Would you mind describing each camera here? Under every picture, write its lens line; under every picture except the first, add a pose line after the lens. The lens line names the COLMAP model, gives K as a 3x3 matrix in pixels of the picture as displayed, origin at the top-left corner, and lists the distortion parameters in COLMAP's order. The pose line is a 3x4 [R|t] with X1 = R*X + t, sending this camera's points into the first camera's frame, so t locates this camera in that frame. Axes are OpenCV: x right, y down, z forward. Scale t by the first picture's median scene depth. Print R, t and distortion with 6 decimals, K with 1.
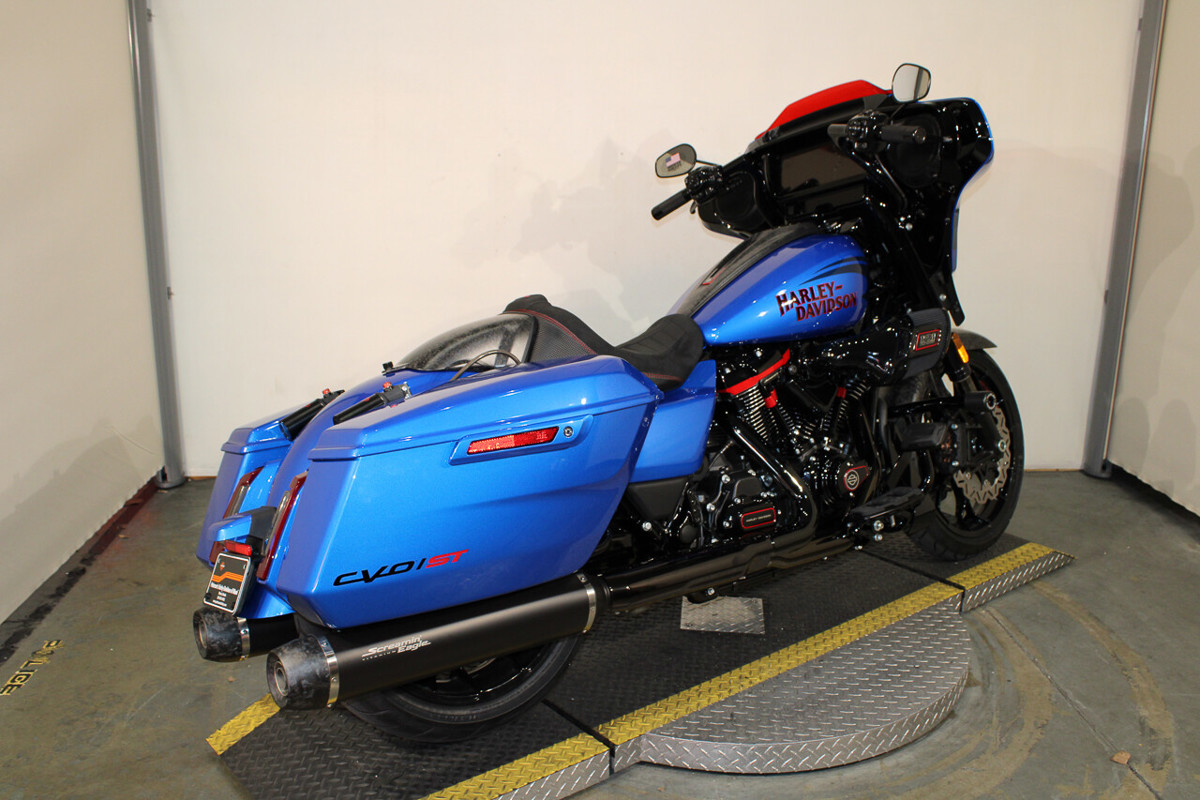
lens RADIAL K [[1104.4, 0, 600.0], [0, 1104.4, 400.0], [0, 0, 1]] dist [-0.159614, 0.134273]
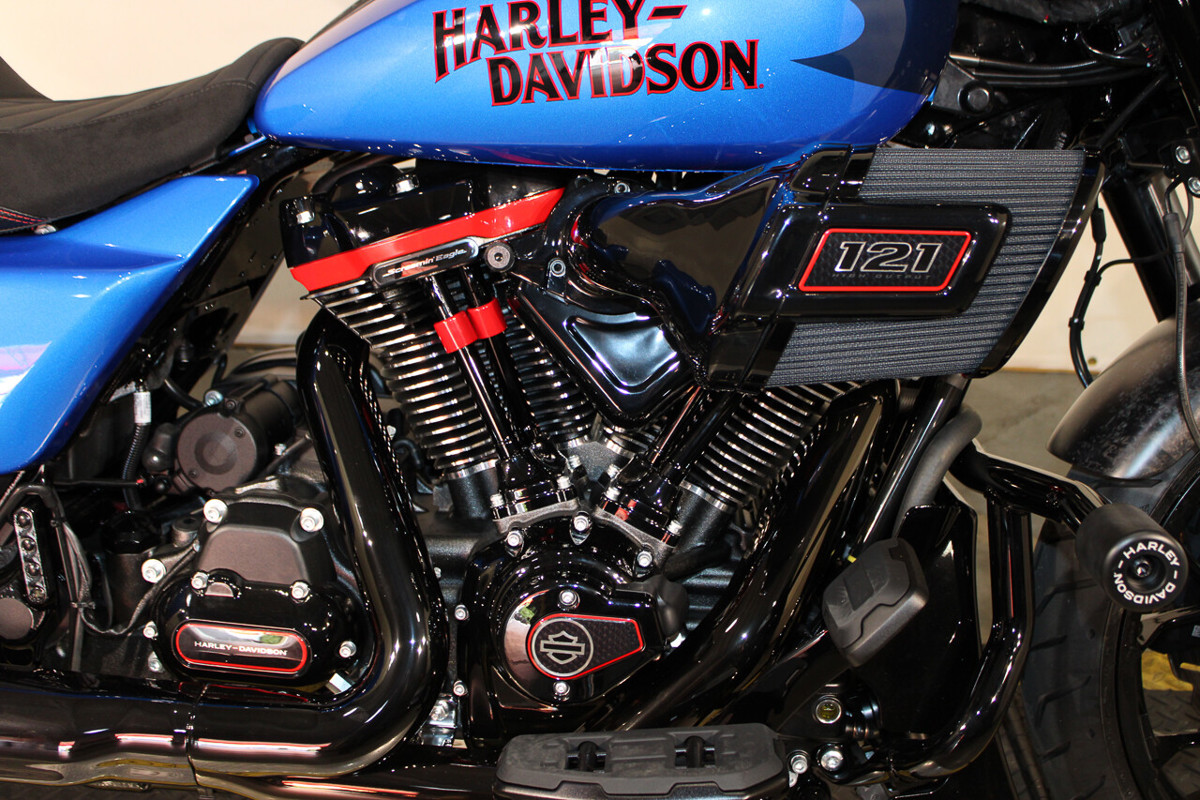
lens RADIAL K [[1341.2, 0, 600.0], [0, 1341.2, 400.0], [0, 0, 1]] dist [-0.096858, 0.058551]
pose [[0.768879, 0.286157, -0.571787, 0.466748], [-0.175714, 0.954396, 0.241356, -0.094115], [0.614776, -0.085102, 0.784097, 0.765910]]
